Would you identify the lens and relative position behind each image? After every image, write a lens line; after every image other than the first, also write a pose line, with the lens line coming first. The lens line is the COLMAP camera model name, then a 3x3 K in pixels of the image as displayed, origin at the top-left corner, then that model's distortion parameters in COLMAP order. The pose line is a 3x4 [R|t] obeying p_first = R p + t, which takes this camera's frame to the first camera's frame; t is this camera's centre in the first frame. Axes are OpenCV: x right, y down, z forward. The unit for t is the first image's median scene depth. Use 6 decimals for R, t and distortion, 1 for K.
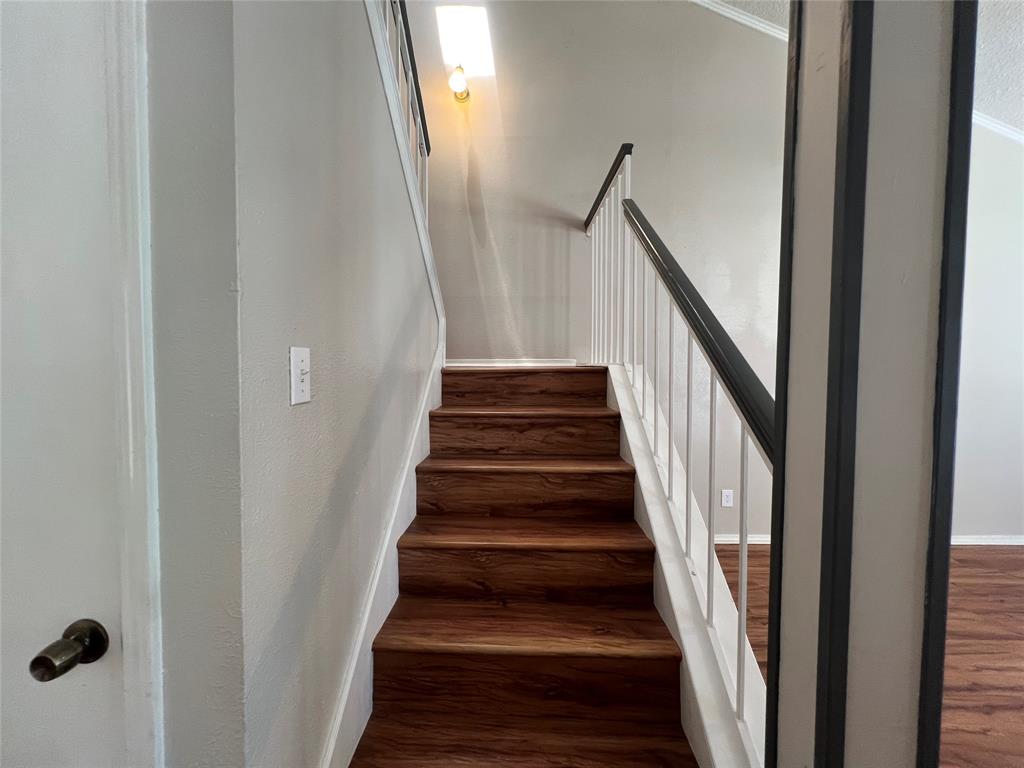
lens RADIAL K [[409.5, 0, 506.2], [0, 409.5, 374.9], [0, 0, 1]] dist [-0.008144, 0.000603]
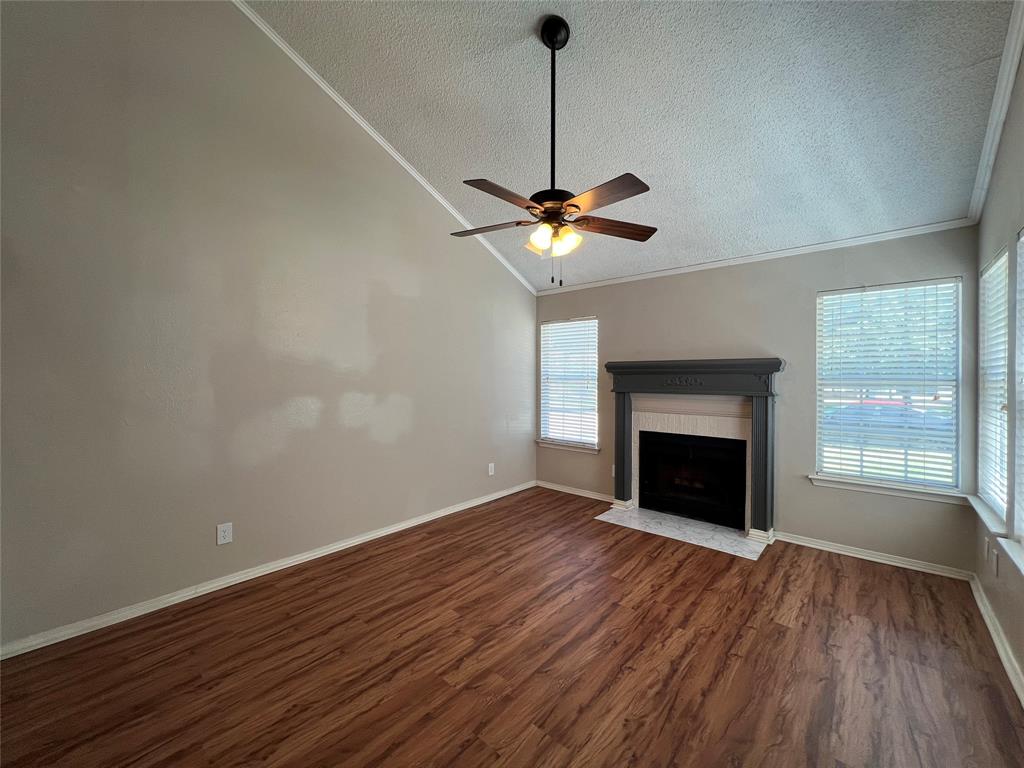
lens RADIAL K [[410.9, 0, 509.0], [0, 410.9, 380.2], [0, 0, 1]] dist [-0.001821, 0.000507]
pose [[0.637621, -0.002296, 0.770347, 0.443088], [0.018847, 0.999743, -0.012620, 0.003977], [-0.770120, 0.022566, 0.637500, -0.025866]]
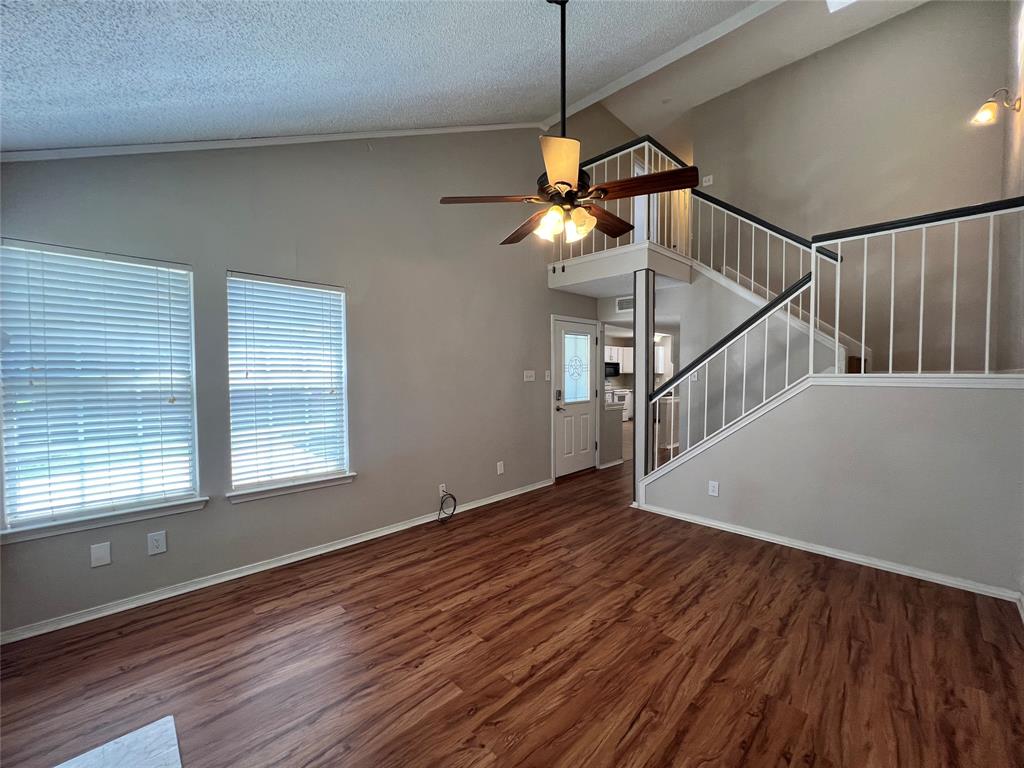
lens RADIAL K [[409.5, 0, 507.7], [0, 409.5, 384.0], [0, 0, 1]] dist [-0.008144, 0.000603]
pose [[-0.693734, 0.019802, -0.719959, 2.484167], [-0.017986, 0.998834, 0.044803, -0.042599], [0.720007, 0.044030, -0.692569, 1.393598]]
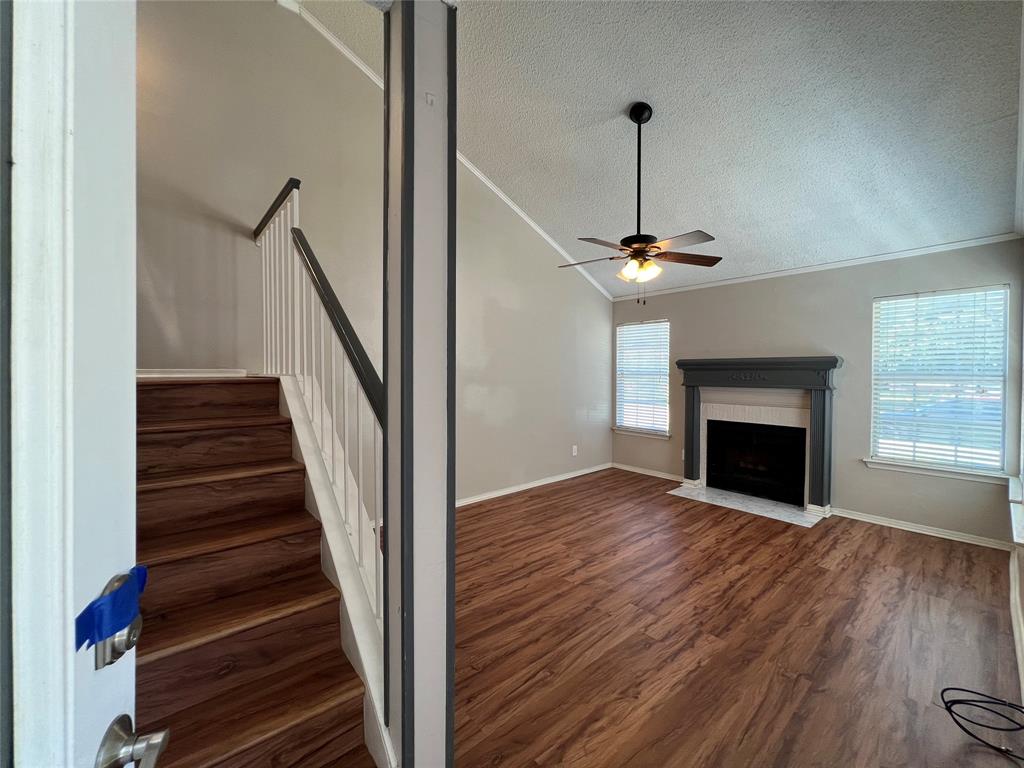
lens RADIAL K [[410.9, 0, 508.8], [0, 410.9, 381.1], [0, 0, 1]] dist [-0.001821, 0.000507]
pose [[0.742997, -0.013993, 0.669148, -0.029205], [0.018138, 0.999835, 0.000768, -0.000496], [-0.669049, 0.011567, 0.743128, -0.225736]]
